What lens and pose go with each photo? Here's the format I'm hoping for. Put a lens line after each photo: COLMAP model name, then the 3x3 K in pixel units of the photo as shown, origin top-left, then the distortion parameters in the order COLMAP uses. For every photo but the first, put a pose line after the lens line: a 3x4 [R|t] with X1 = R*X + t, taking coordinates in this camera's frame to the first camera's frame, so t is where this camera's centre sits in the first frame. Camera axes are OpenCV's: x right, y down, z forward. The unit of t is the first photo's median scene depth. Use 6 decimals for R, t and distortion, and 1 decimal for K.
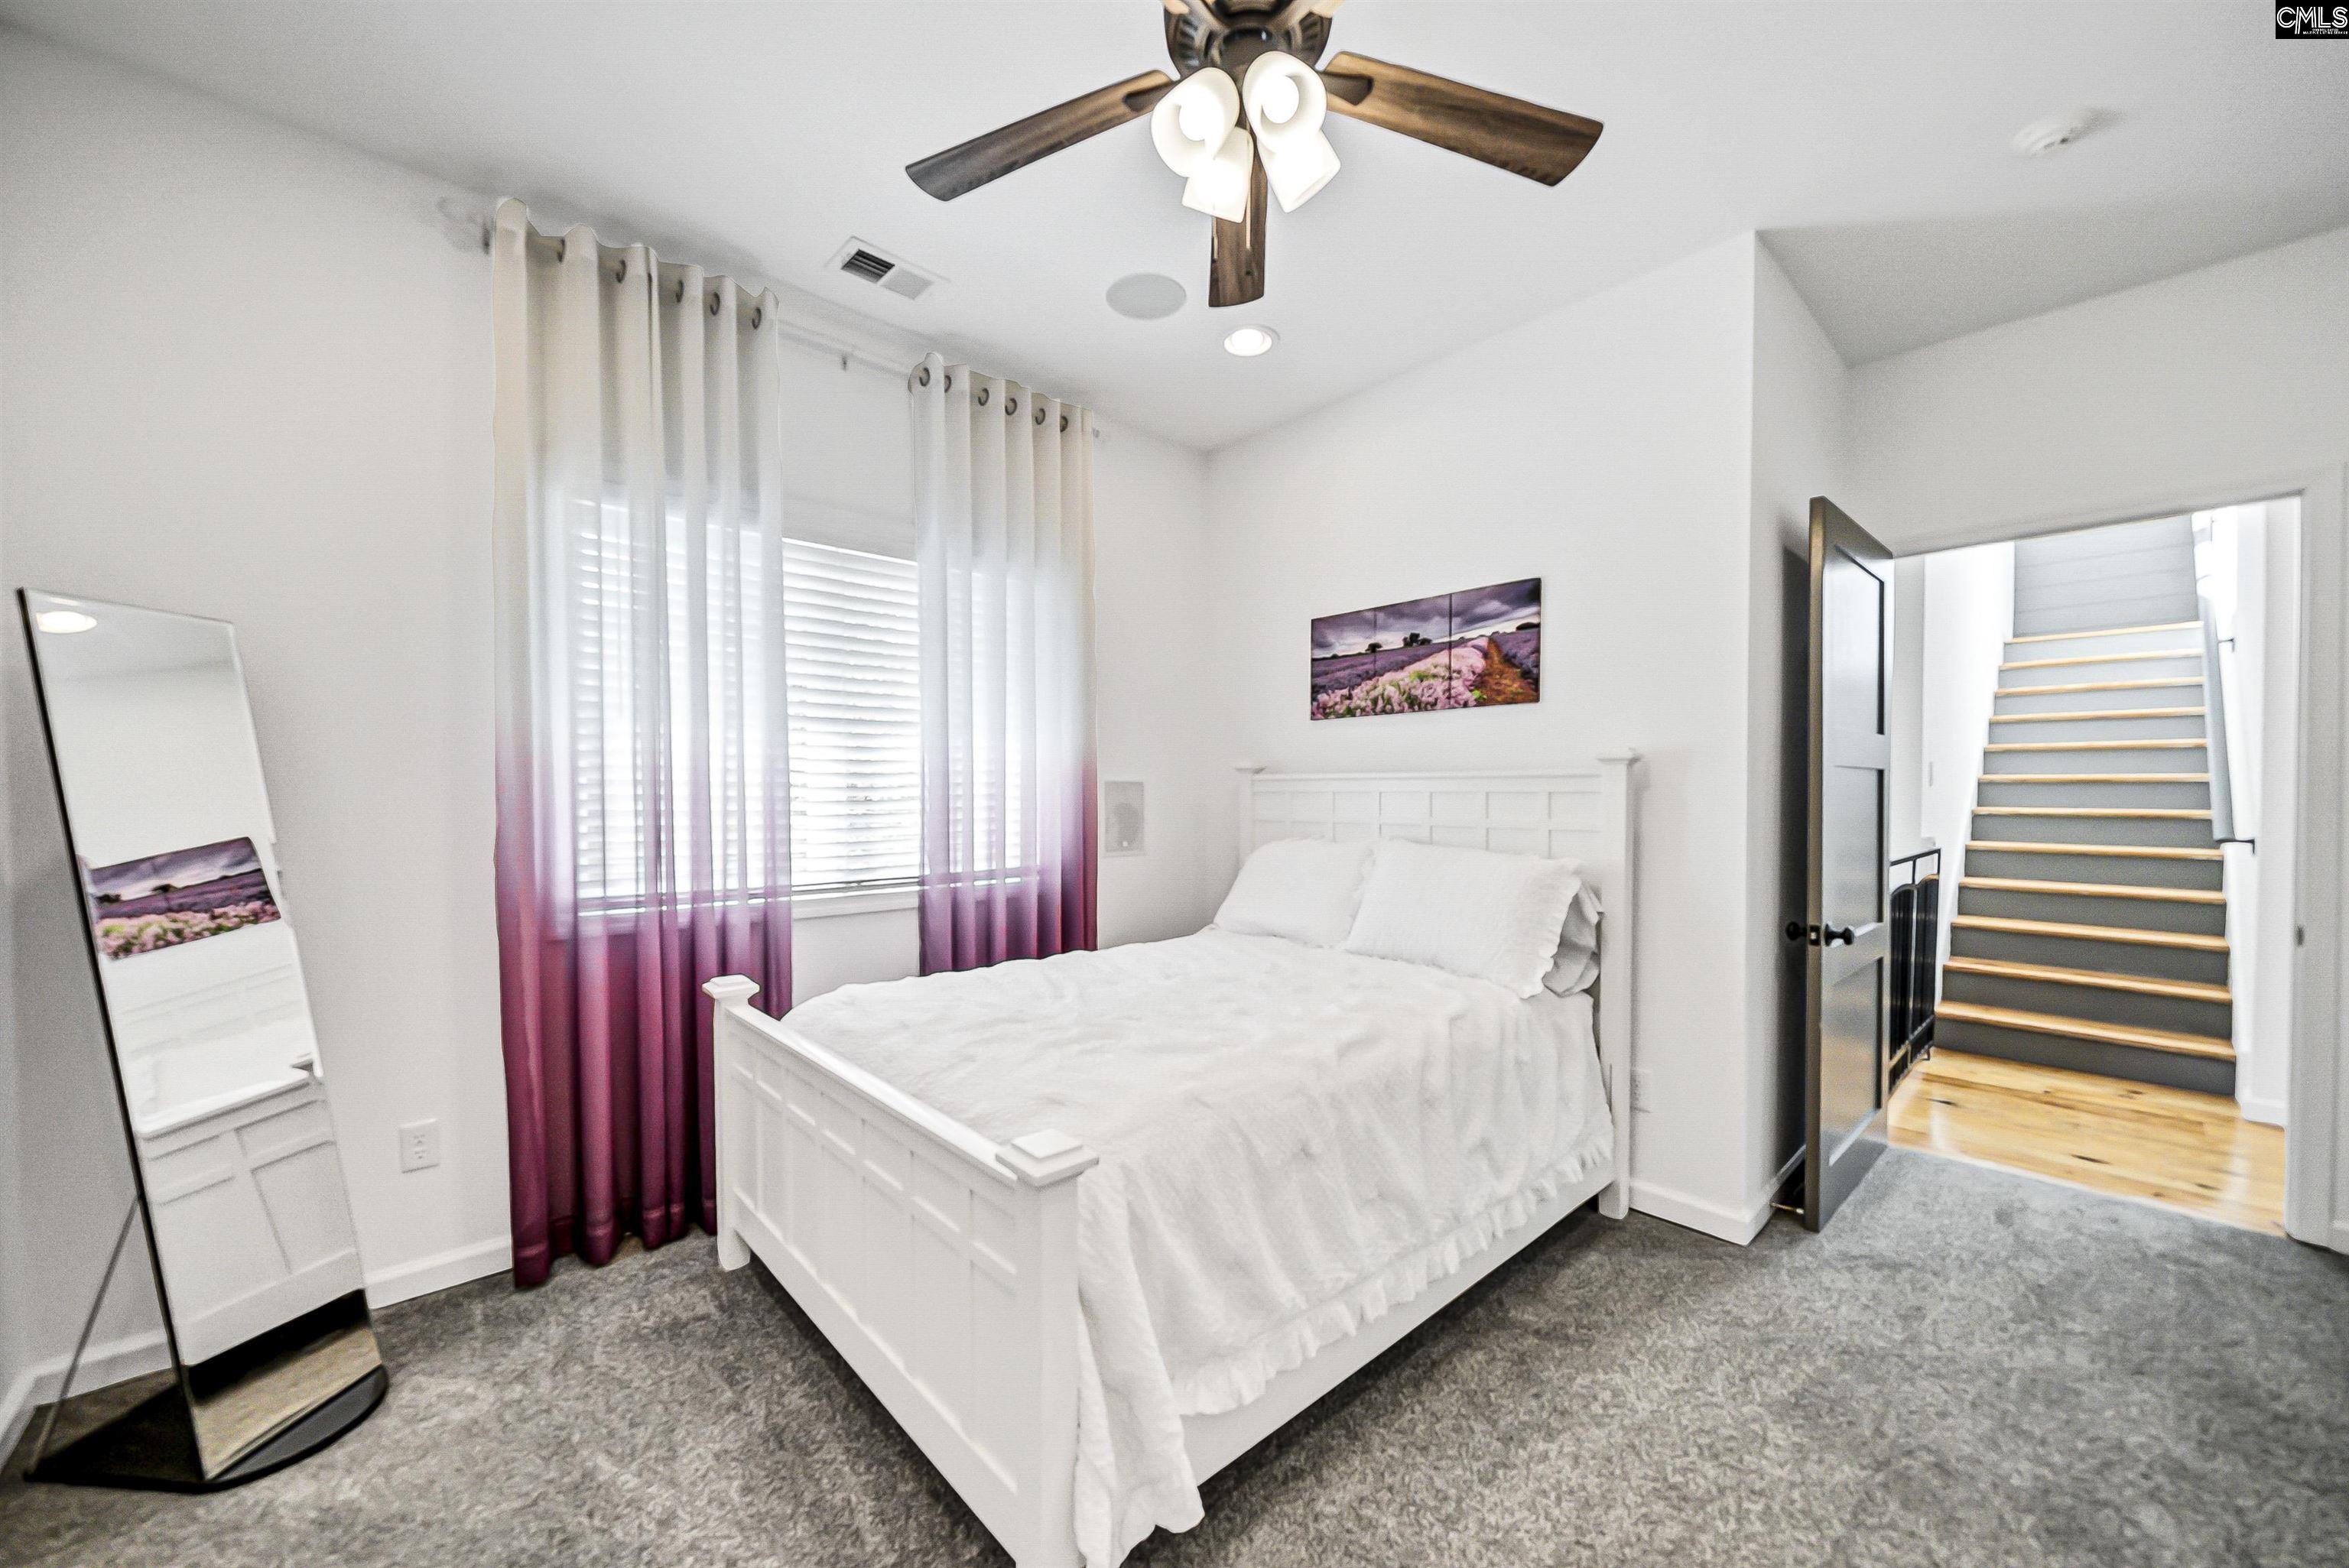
lens RADIAL K [[854.4, 0, 1134.4], [0, 854.4, 810.3], [0, 0, 1]] dist [-0.000316, -0.000052]
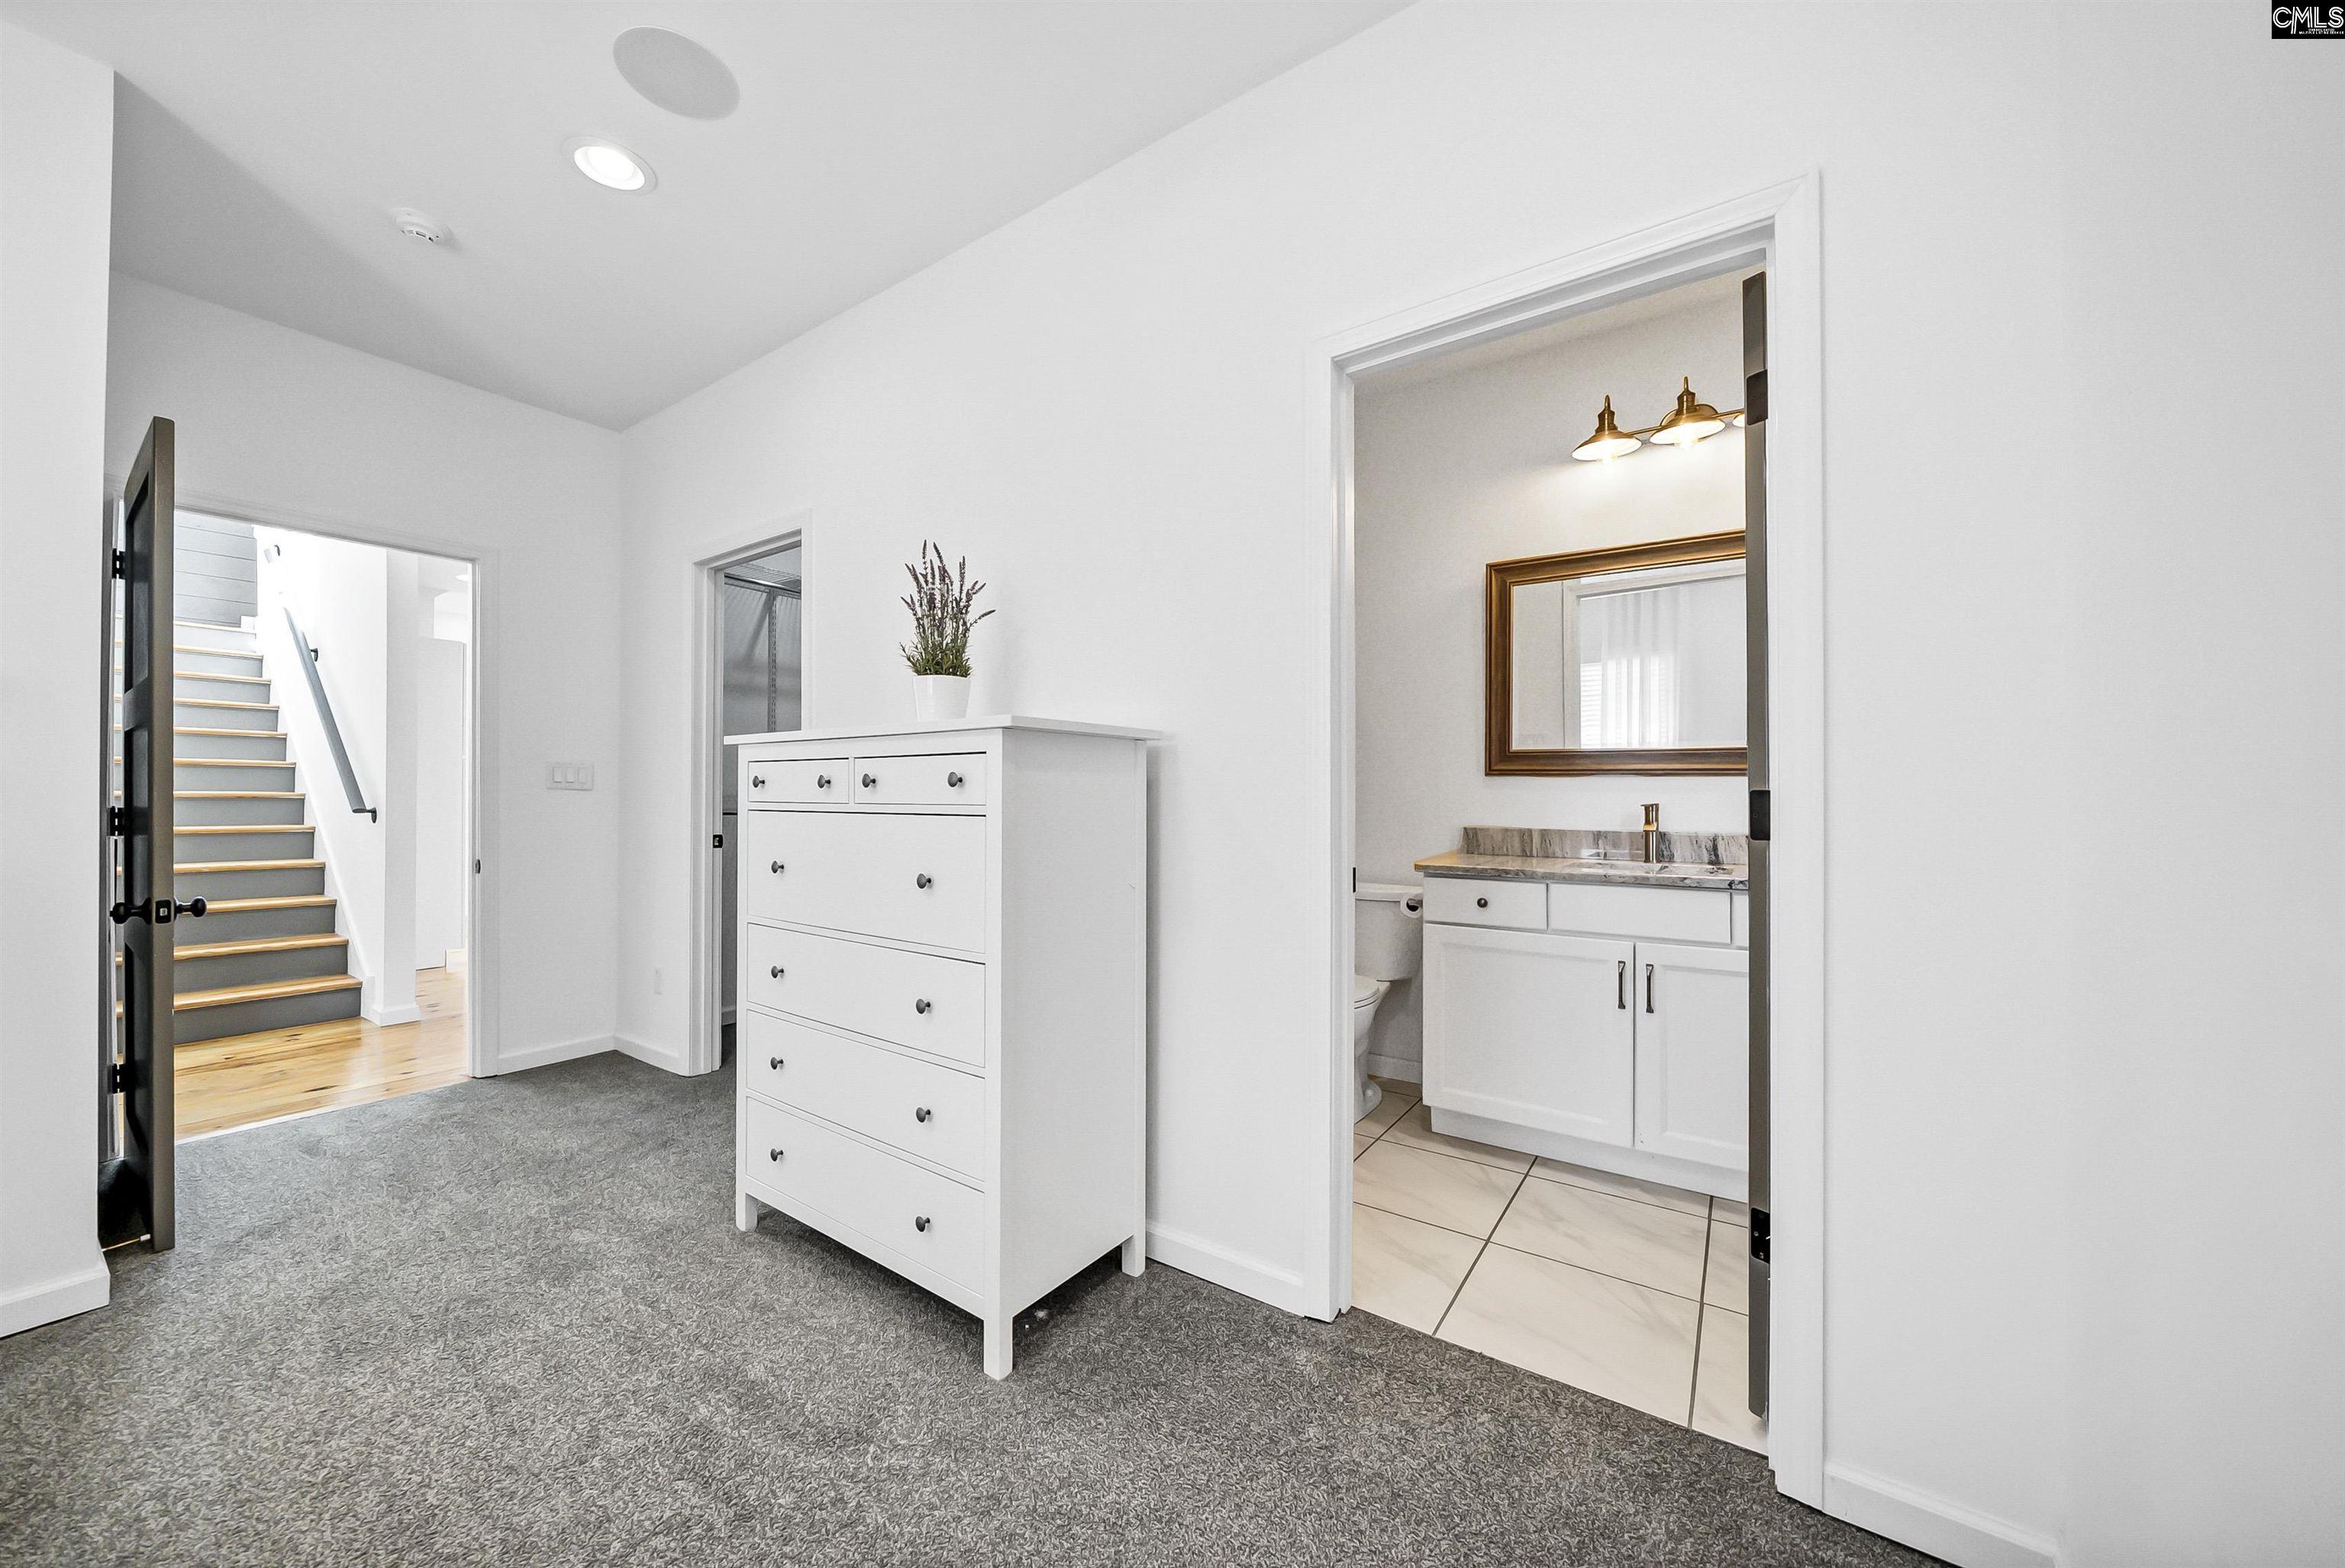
lens RADIAL K [[853.0, 0, 1163.6], [0, 853.0, 785.3], [0, 0, 1]] dist [-0.000316, -0.000052]
pose [[-0.239272, 0.014509, 0.970844, -0.390123], [0.014596, 0.999829, -0.011345, 0.052857], [-0.970843, 0.011456, -0.239443, 0.268511]]
